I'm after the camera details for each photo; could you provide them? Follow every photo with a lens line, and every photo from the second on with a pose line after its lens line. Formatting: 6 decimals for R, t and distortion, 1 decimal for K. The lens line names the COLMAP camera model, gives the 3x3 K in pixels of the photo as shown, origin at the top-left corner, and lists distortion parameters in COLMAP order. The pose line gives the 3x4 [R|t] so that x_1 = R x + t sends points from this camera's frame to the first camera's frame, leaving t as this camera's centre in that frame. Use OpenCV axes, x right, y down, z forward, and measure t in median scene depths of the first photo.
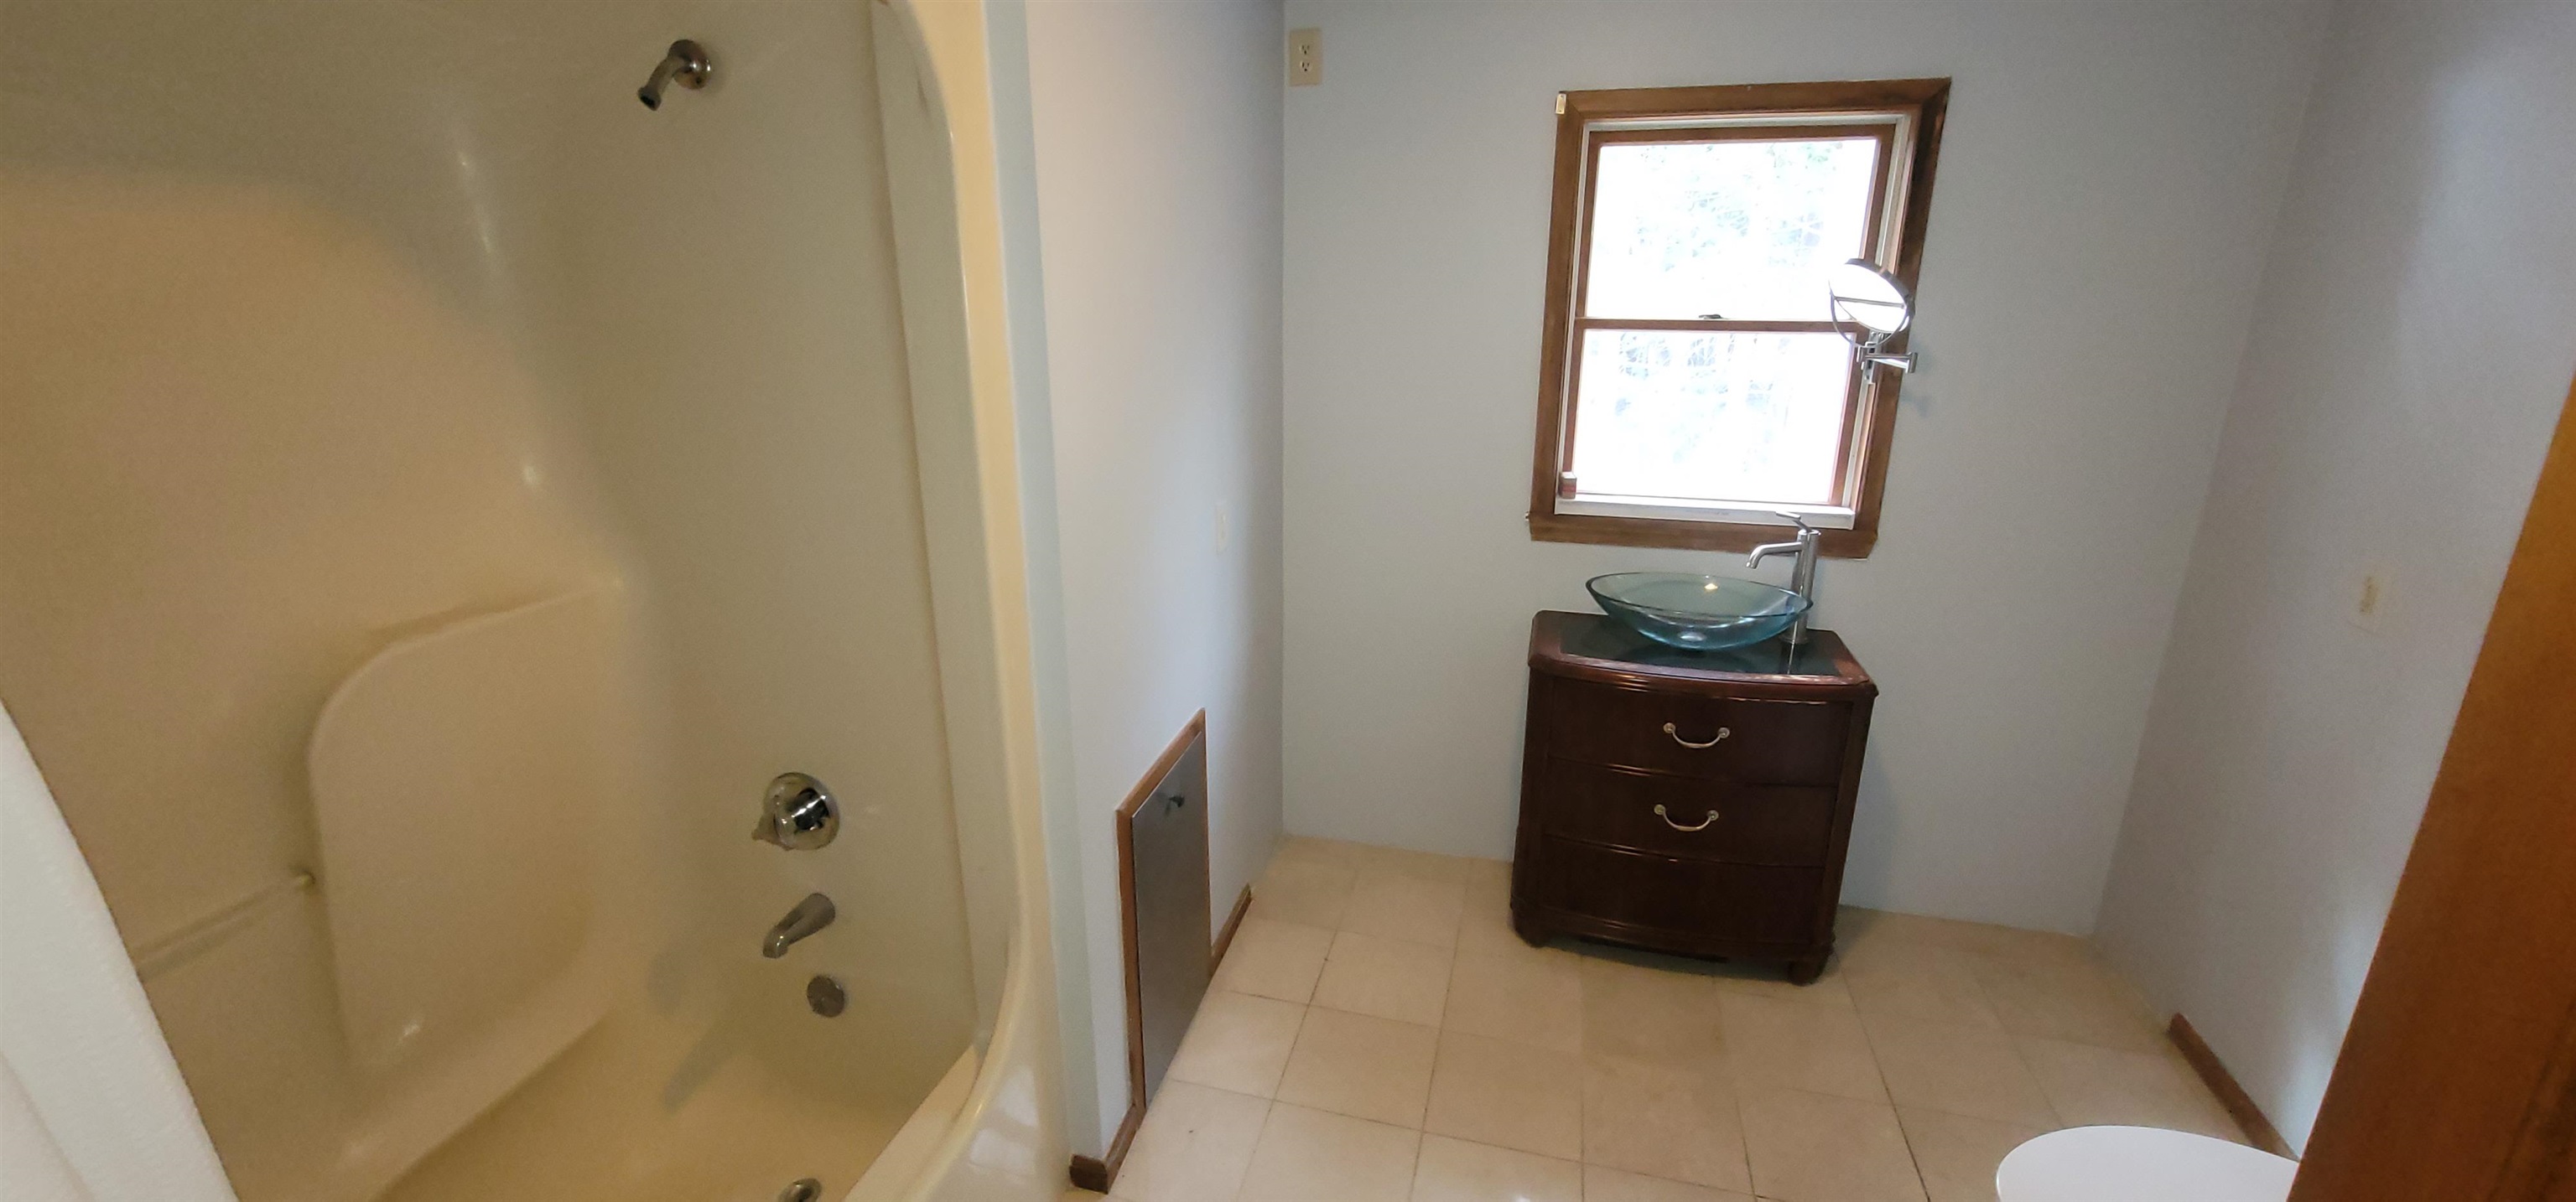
lens RADIAL K [[1045.6, 0, 1291.2], [0, 1045.6, 611.9], [0, 0, 1]] dist [-0.005617, 0.000372]
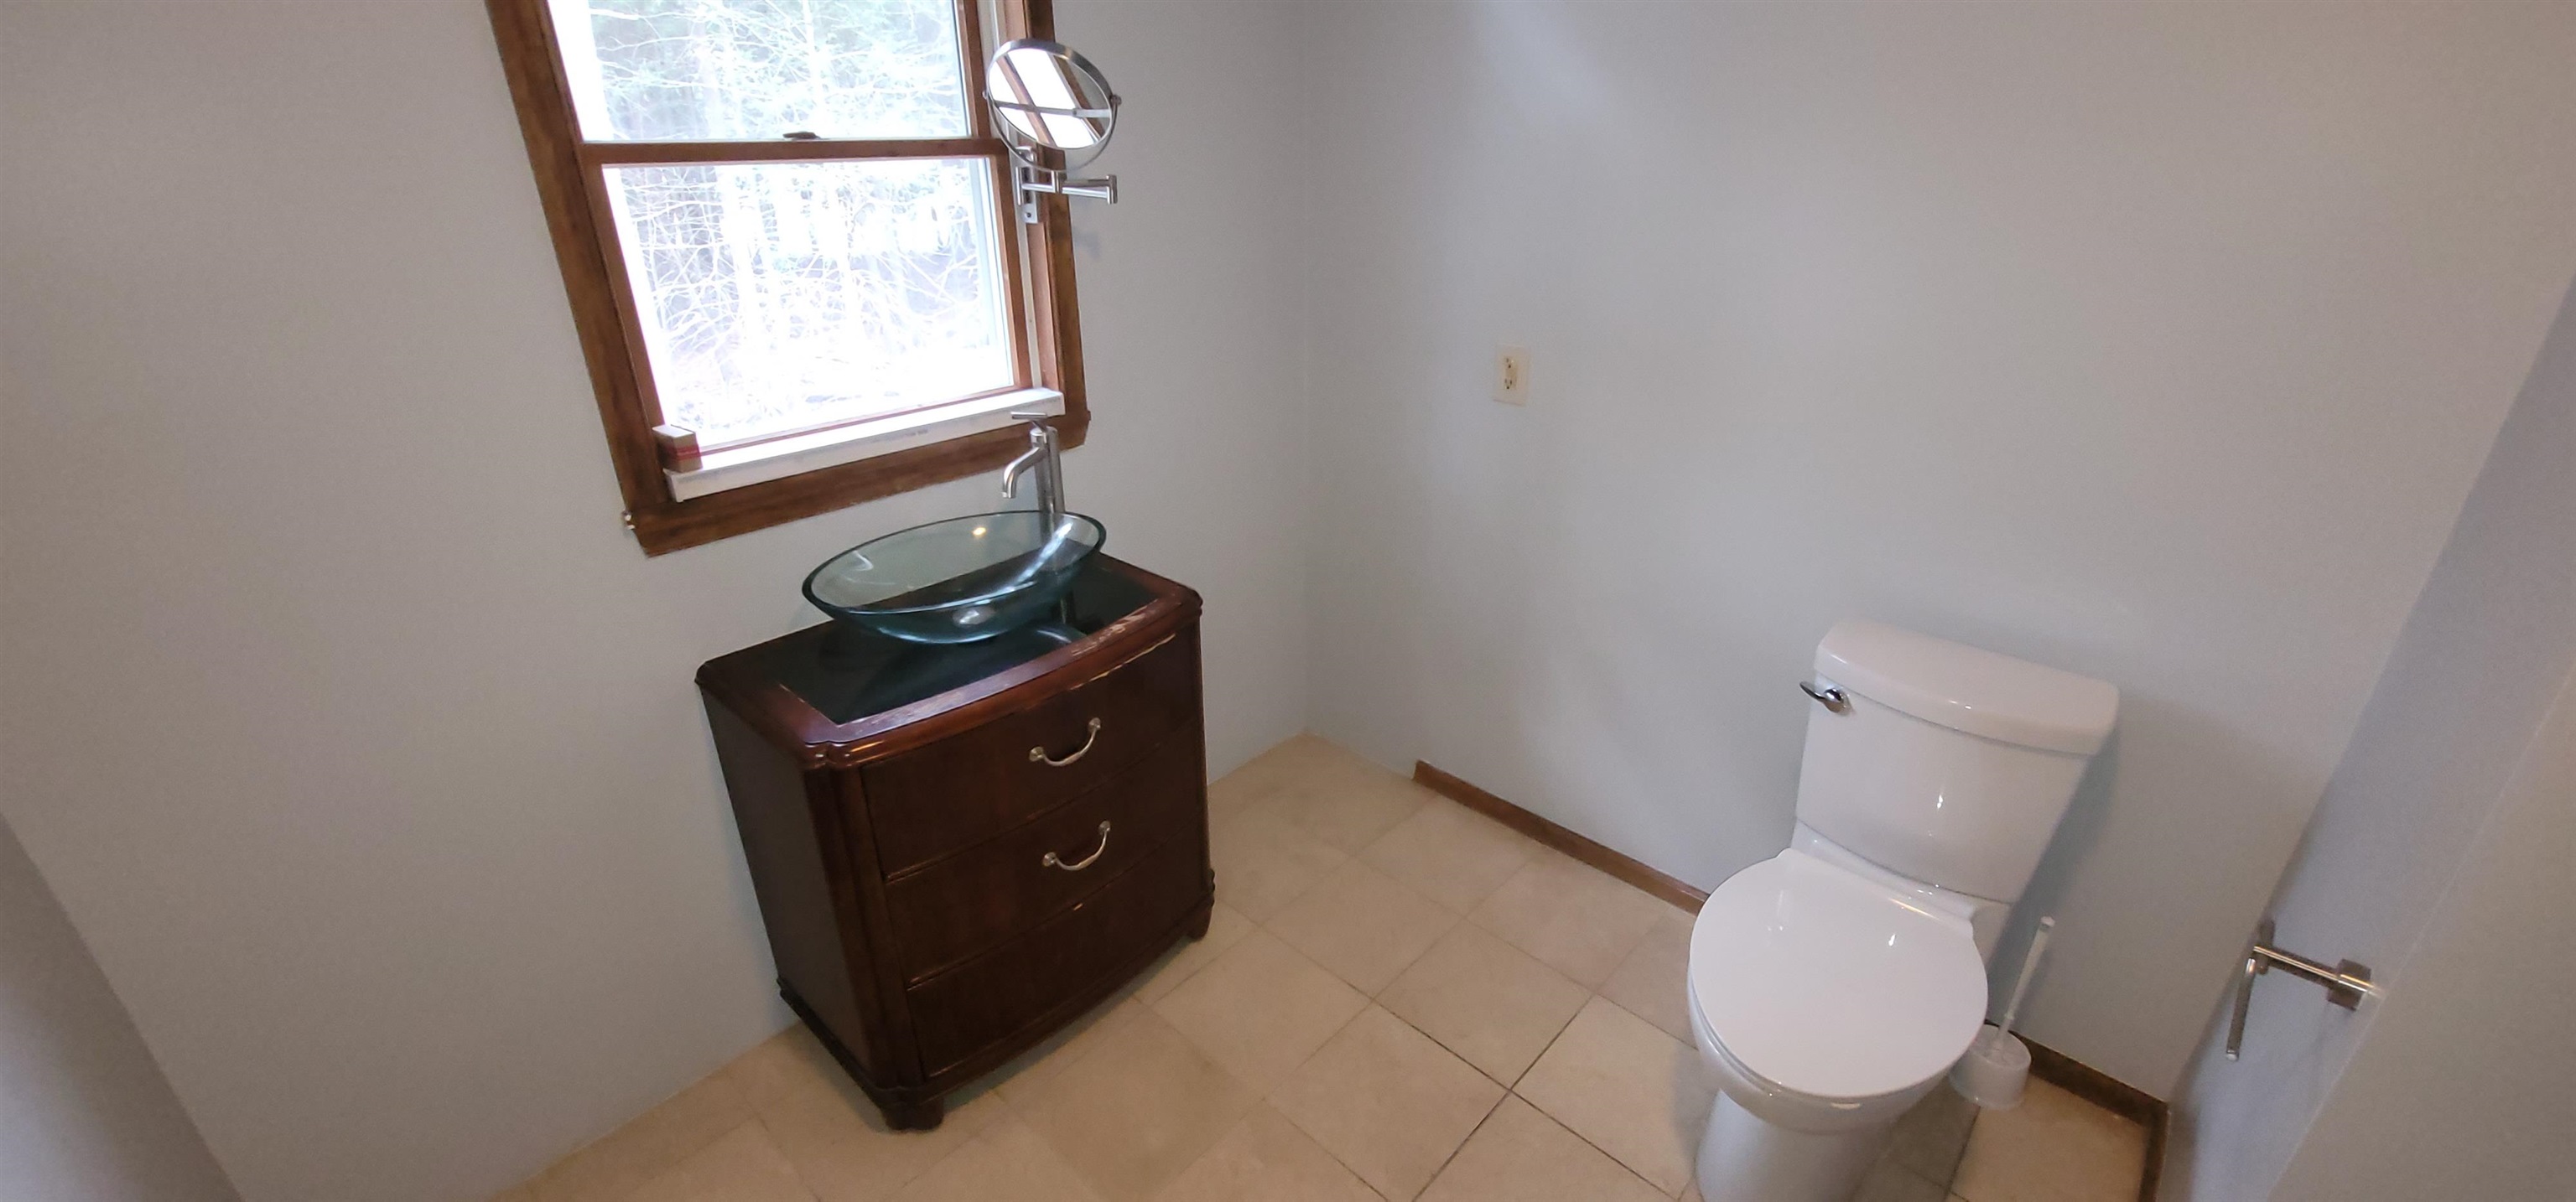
lens RADIAL K [[1045.6, 0, 1274.2], [0, 1045.6, 597.3], [0, 0, 1]] dist [-0.005617, 0.000372]
pose [[0.470101, -0.367838, 0.802309, -0.076391], [0.261682, 0.926232, 0.271325, -0.123051], [-0.842928, 0.082400, 0.531679, 0.455564]]
